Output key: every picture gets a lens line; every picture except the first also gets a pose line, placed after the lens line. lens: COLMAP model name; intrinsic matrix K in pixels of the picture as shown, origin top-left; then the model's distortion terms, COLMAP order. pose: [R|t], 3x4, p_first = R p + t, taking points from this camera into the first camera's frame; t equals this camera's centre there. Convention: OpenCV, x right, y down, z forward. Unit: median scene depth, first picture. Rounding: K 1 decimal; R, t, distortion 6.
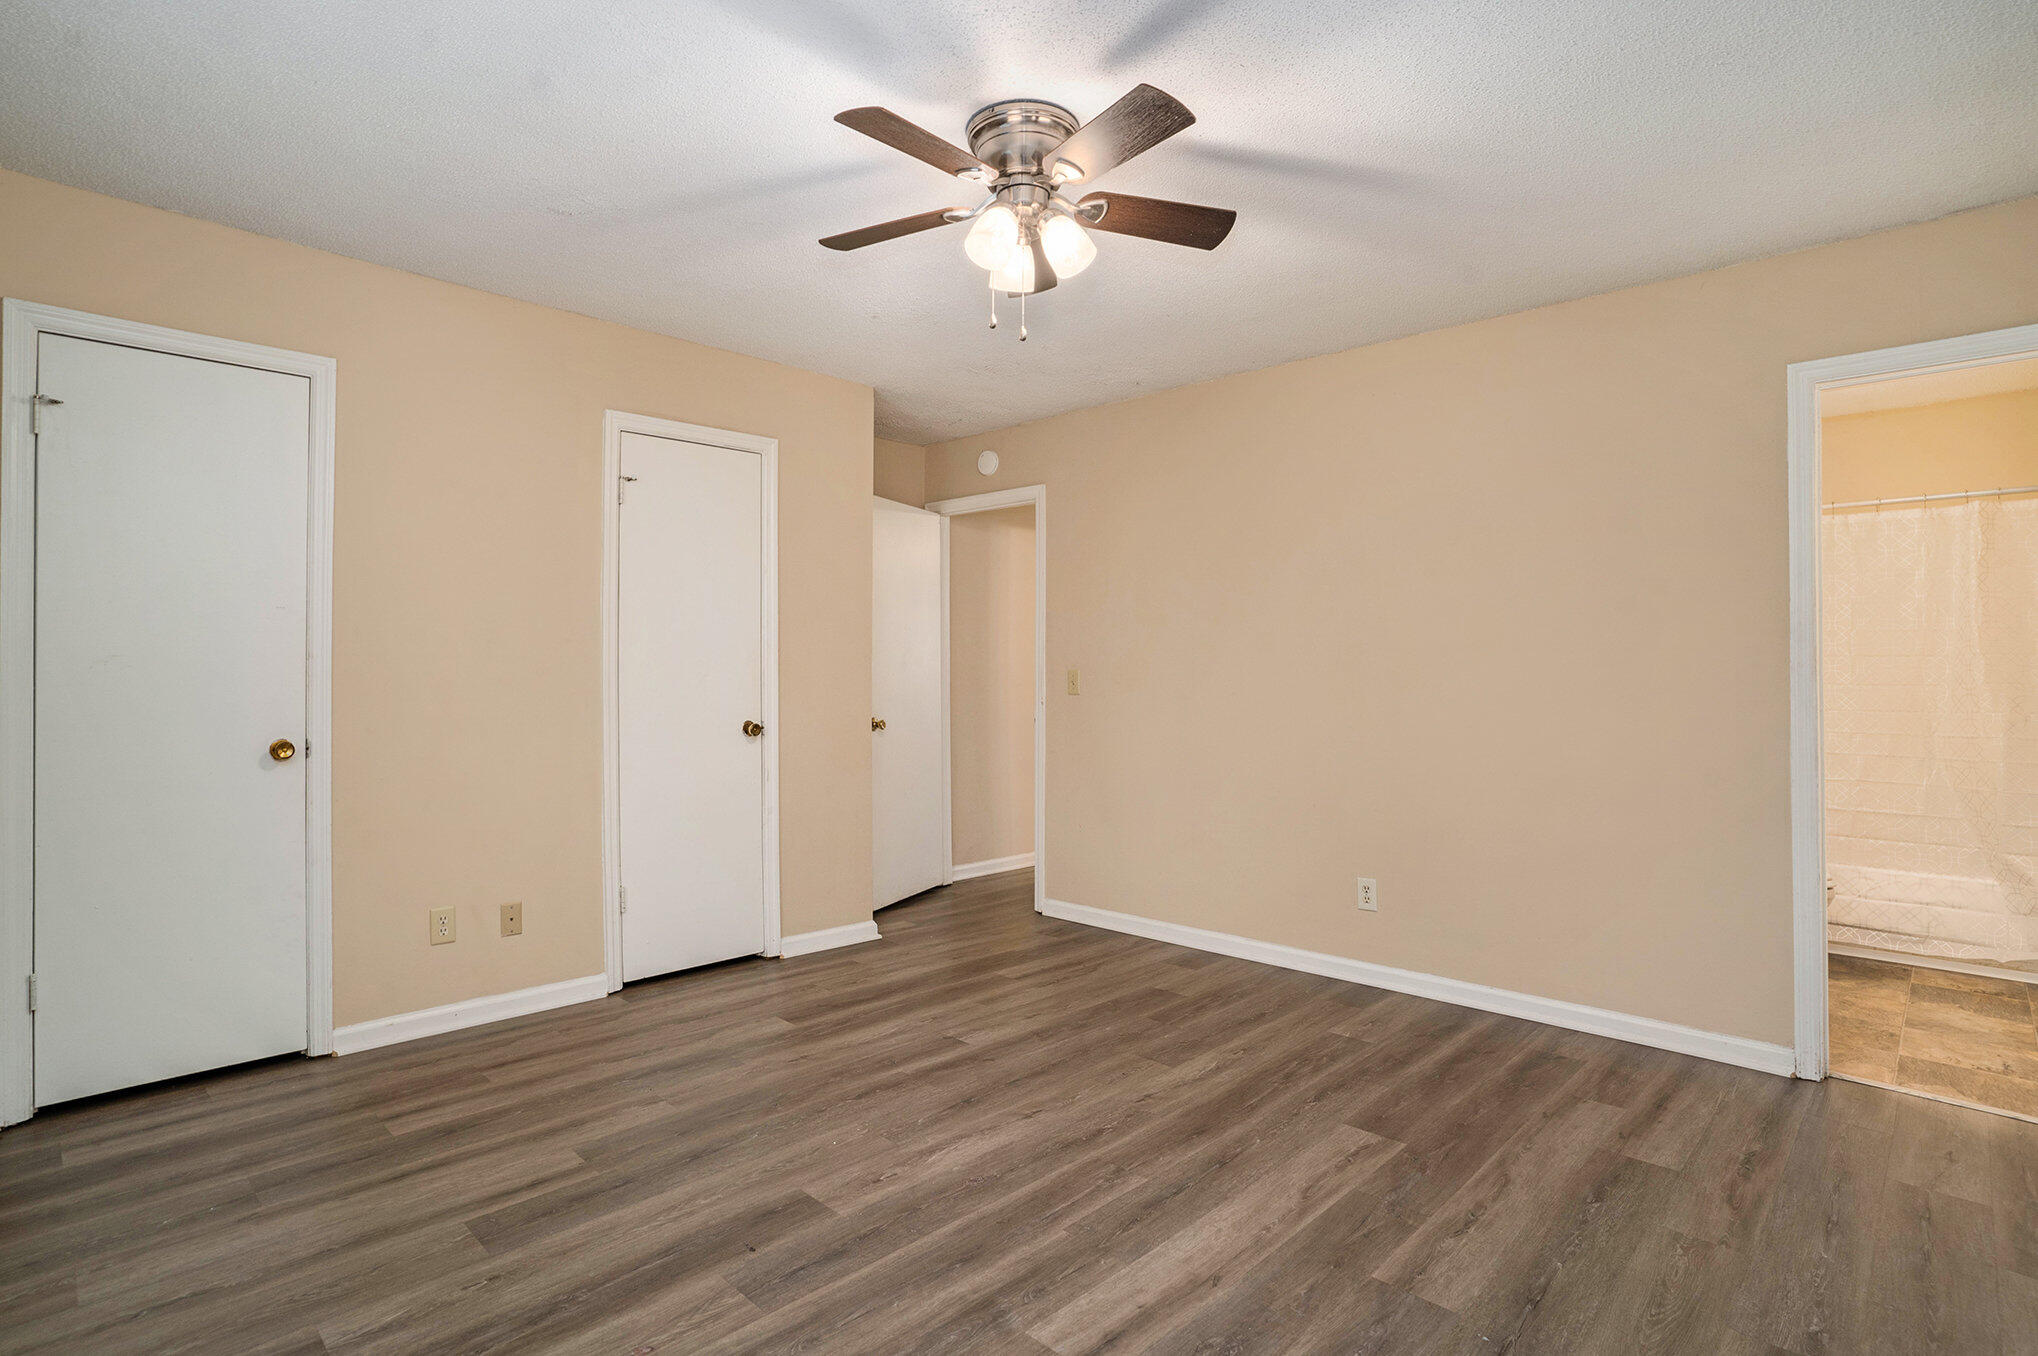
lens RADIAL K [[1027.1, 0, 999.2], [0, 1027.1, 666.9], [0, 0, 1]] dist [-0.050145, 0.028128]
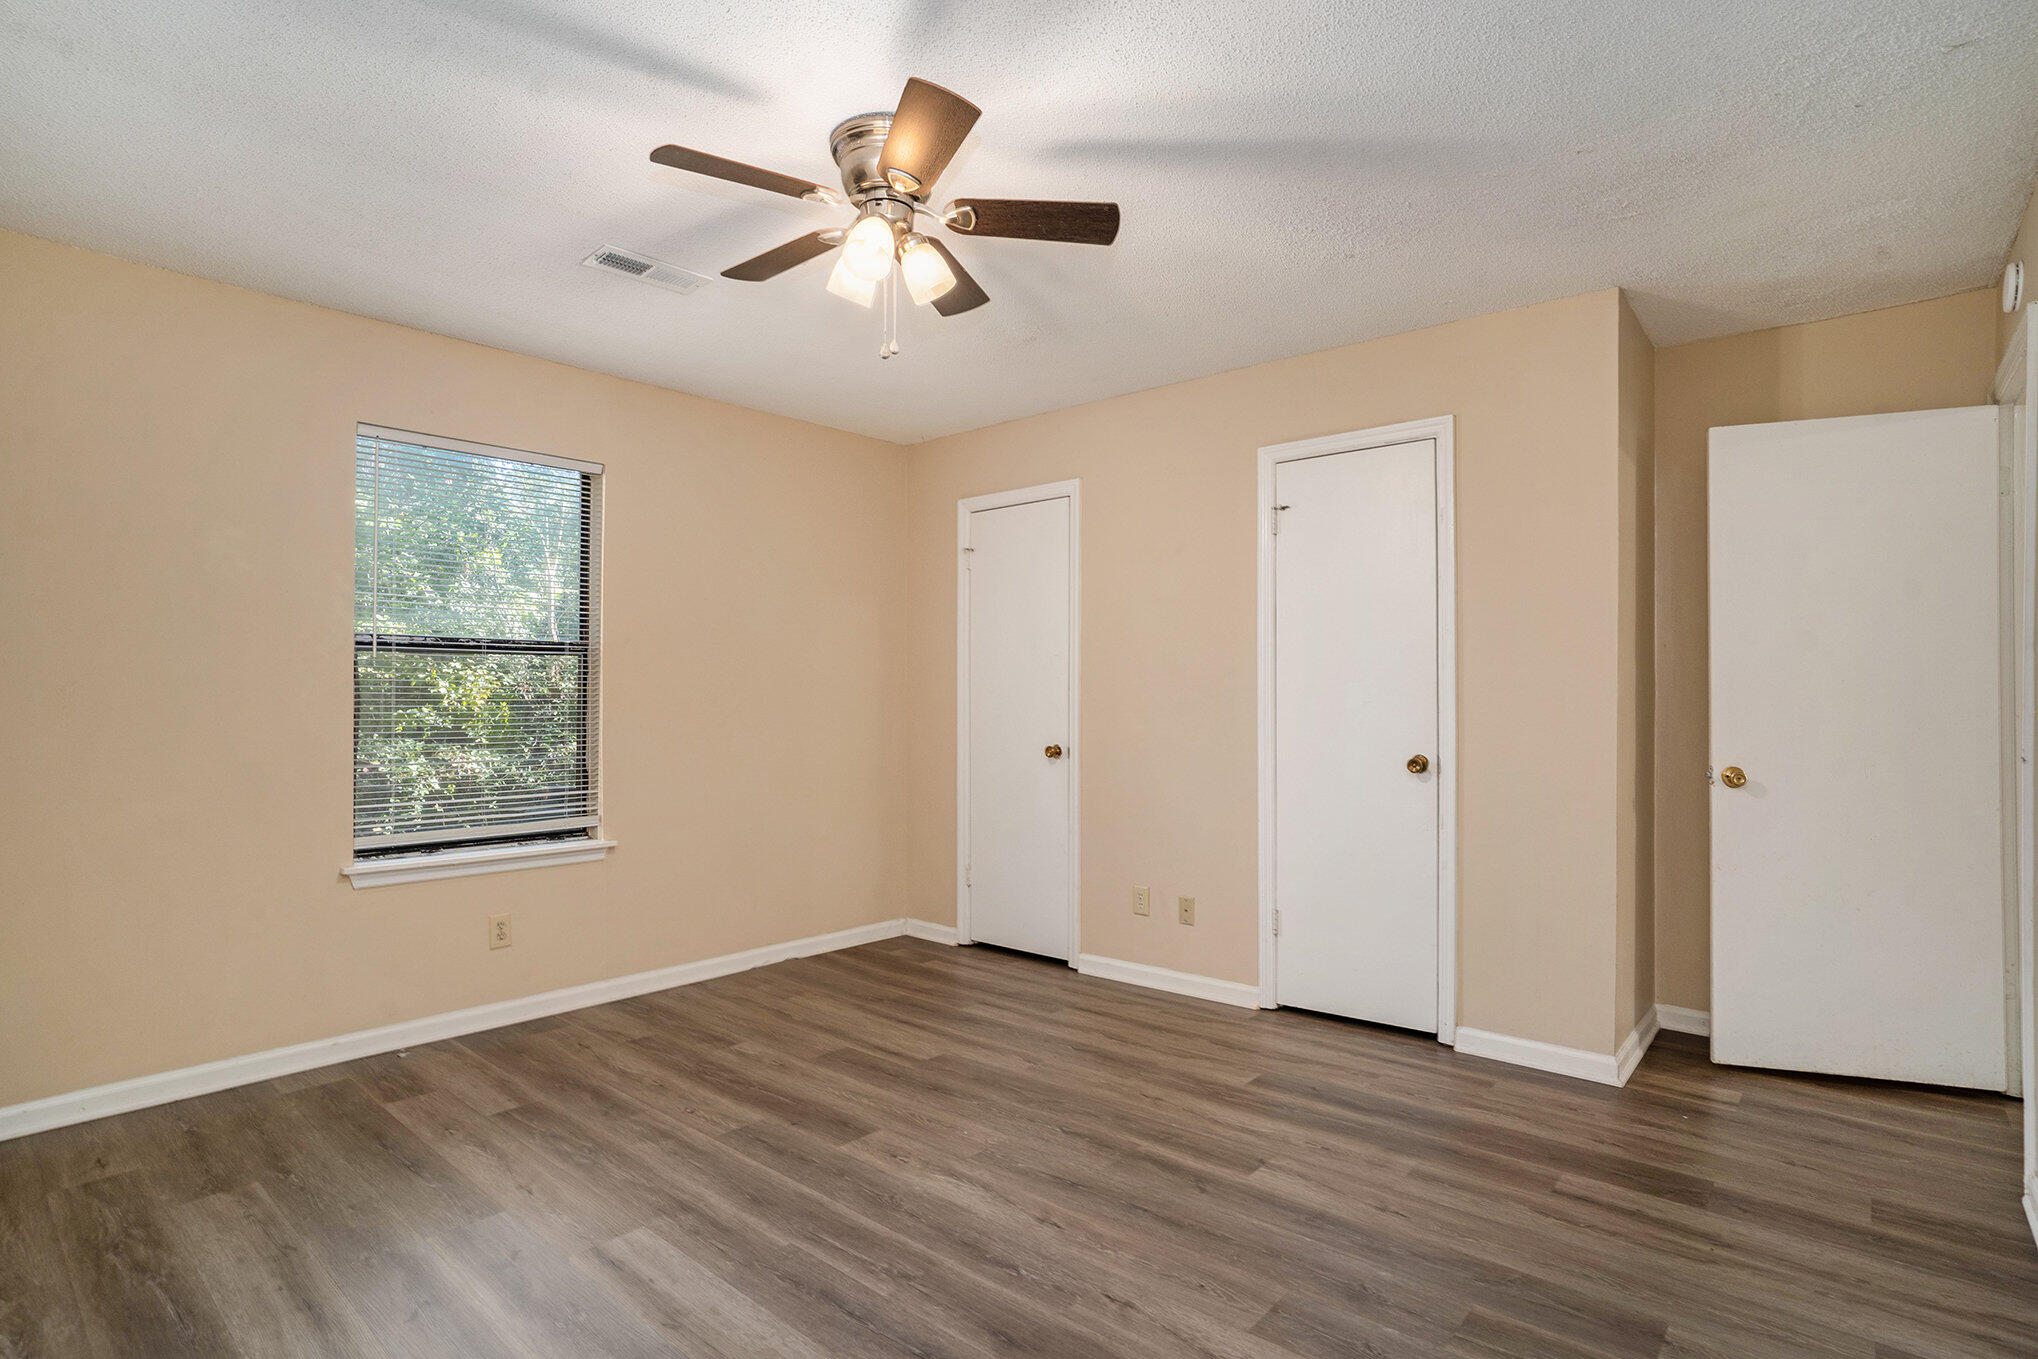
lens RADIAL K [[1026.6, 0, 1007.8], [0, 1026.6, 684.3], [0, 0, 1]] dist [-0.079070, 0.043649]
pose [[0.067651, -0.019461, -0.997519, 0.863231], [0.008198, 0.999787, -0.018950, 0.011137], [0.997675, -0.006896, 0.067796, 0.909306]]
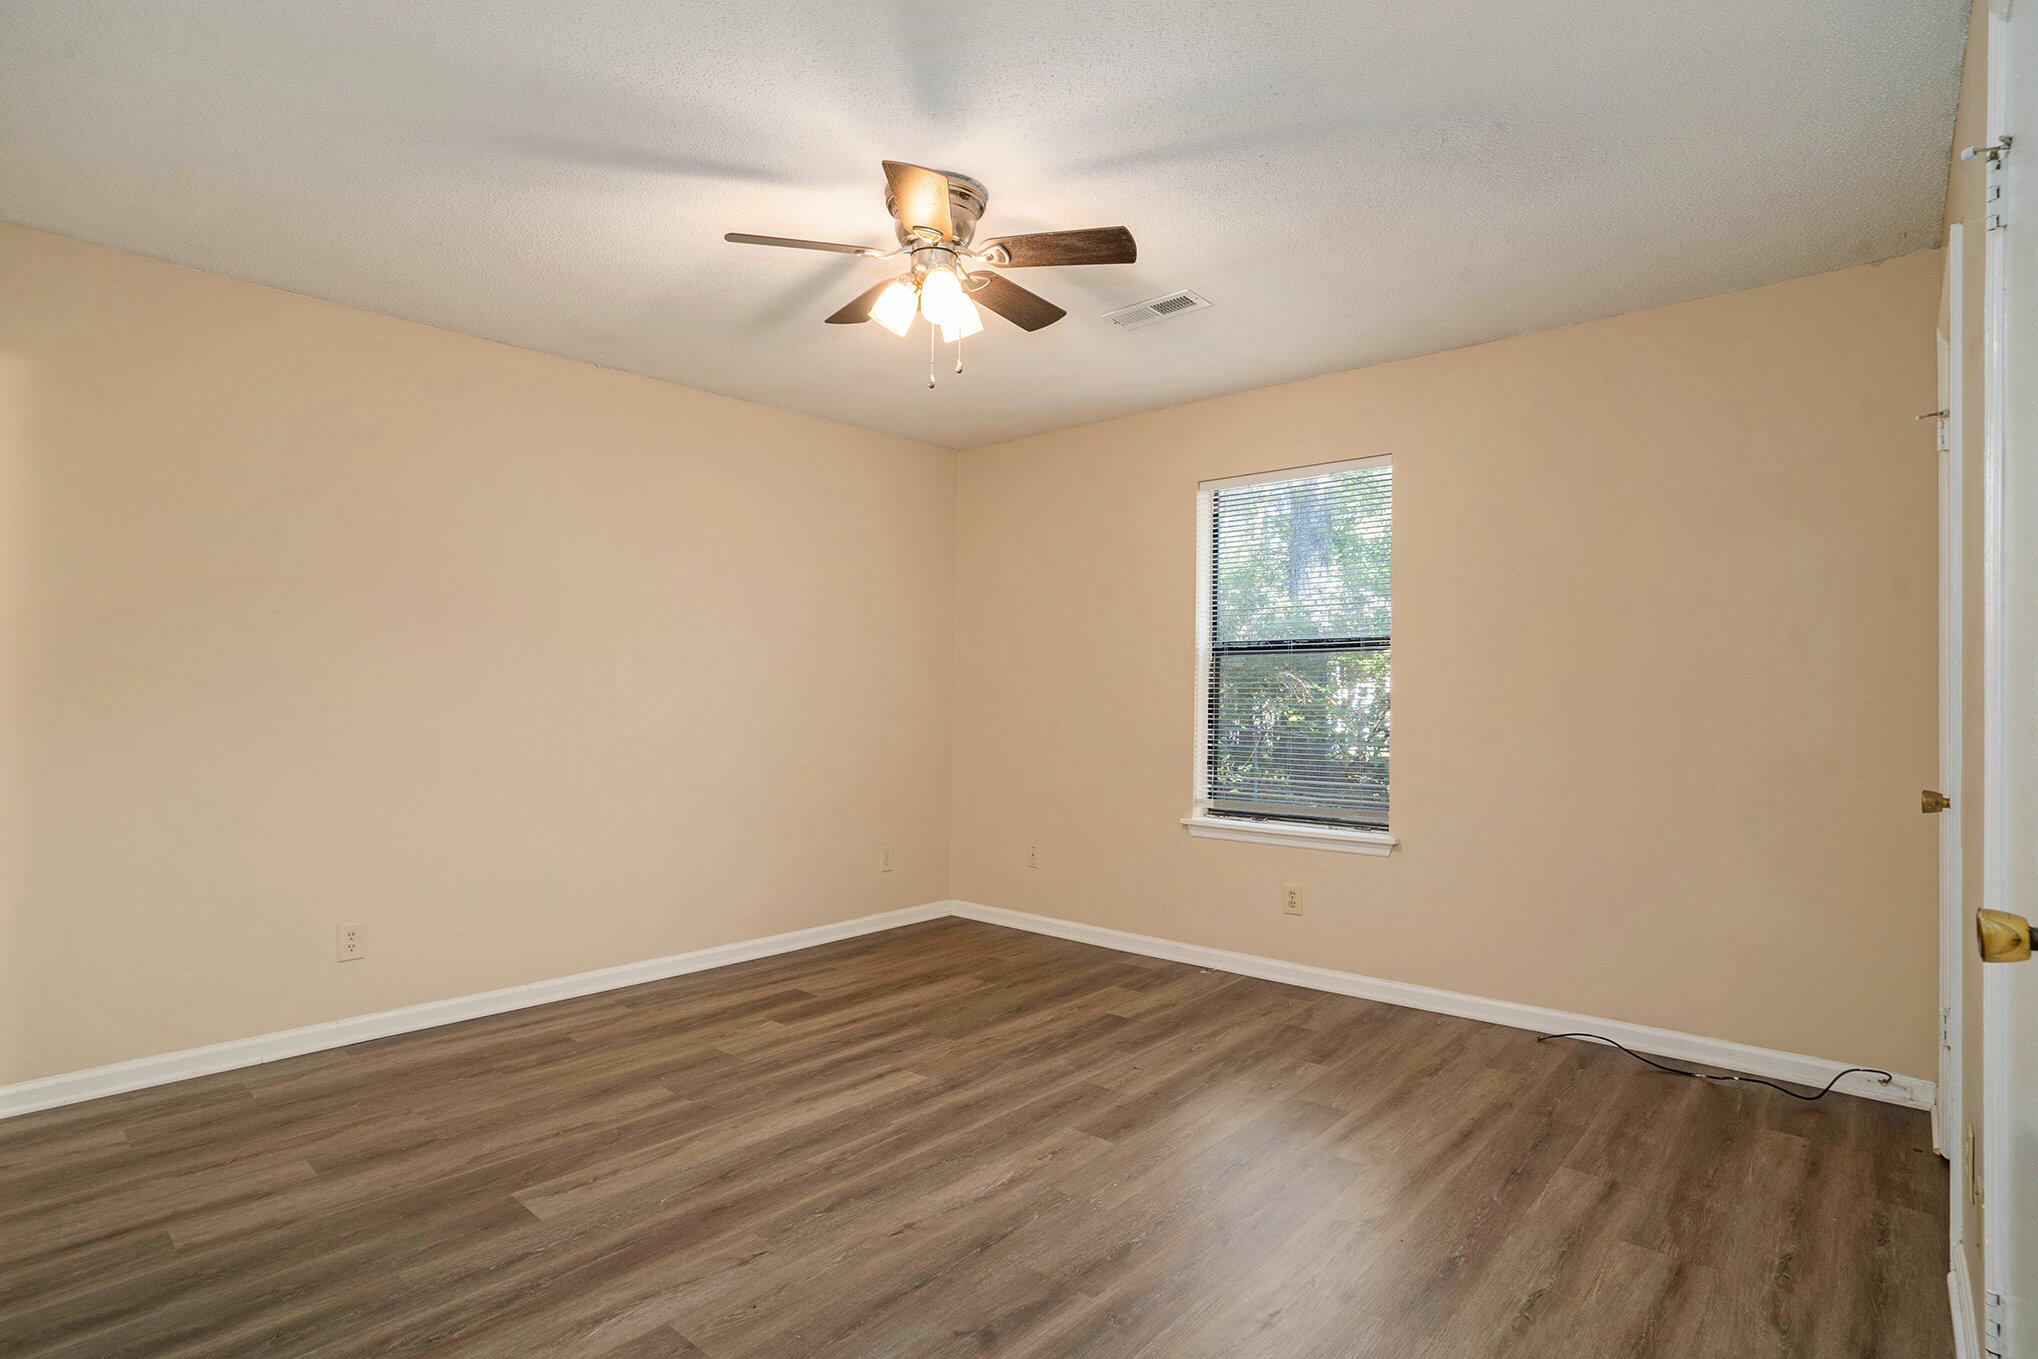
lens RADIAL K [[1026.6, 0, 1007.8], [0, 1026.6, 684.3], [0, 0, 1]] dist [-0.079070, 0.043649]
pose [[-0.997894, -0.004344, -0.064727, 0.002918], [-0.003542, 0.999915, -0.012513, 0.007070], [0.064776, -0.012257, -0.997825, 1.818613]]
